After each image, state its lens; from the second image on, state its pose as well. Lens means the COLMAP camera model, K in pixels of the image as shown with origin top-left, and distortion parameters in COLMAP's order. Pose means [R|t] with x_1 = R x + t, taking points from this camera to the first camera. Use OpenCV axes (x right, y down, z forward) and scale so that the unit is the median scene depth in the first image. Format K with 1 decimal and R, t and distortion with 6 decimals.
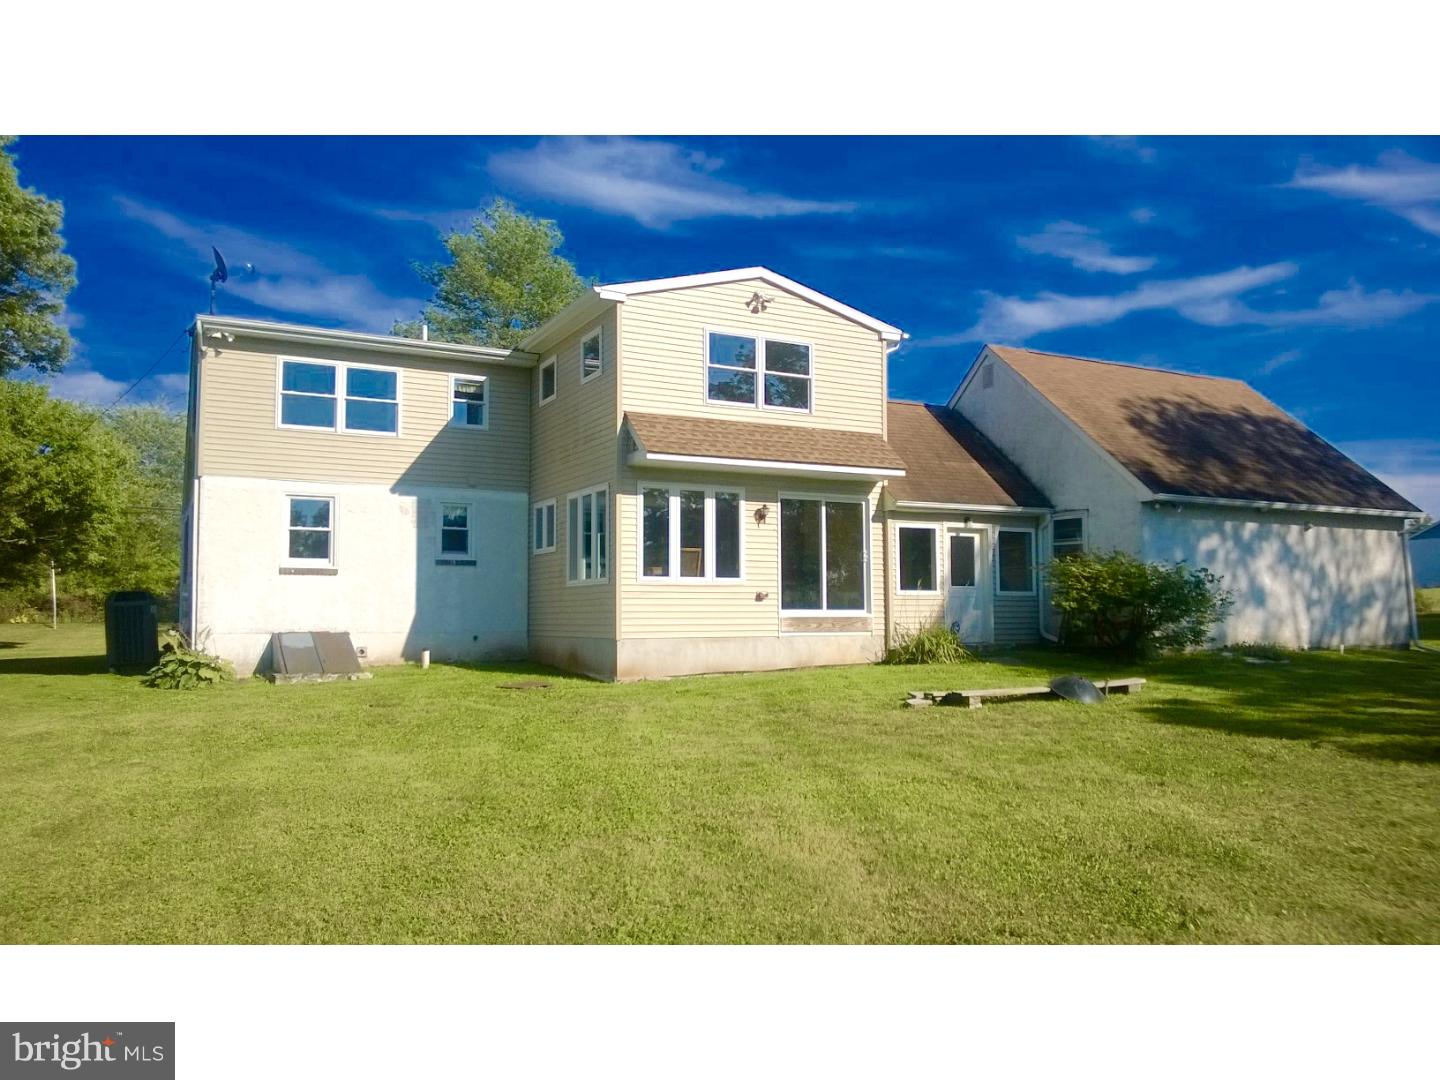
lens RADIAL K [[1119.6, 0, 720.0], [0, 1119.6, 540.0], [0, 0, 1]] dist [-0.038070, -0.000536]
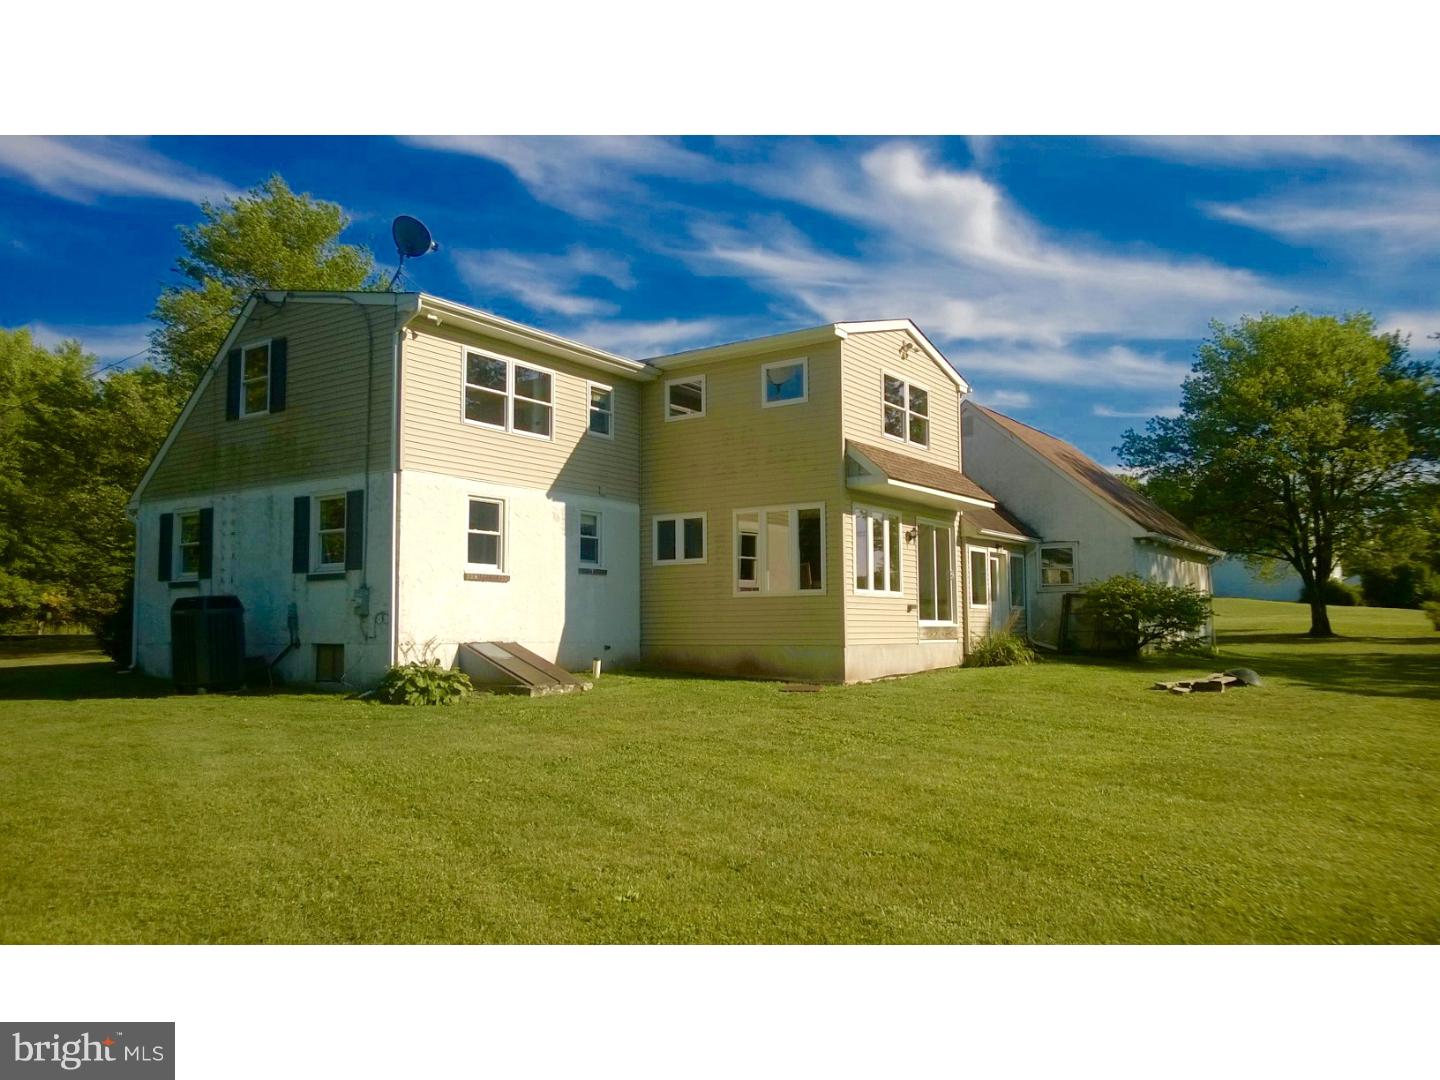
lens RADIAL K [[1106.0, 0, 720.0], [0, 1106.0, 540.0], [0, 0, 1]] dist [0.004191, 0.000684]
pose [[0.890942, 0.037060, 0.452602, -0.612590], [-0.030283, 0.999295, -0.022212, 0.011171], [-0.453106, 0.006083, 0.891436, 0.076533]]
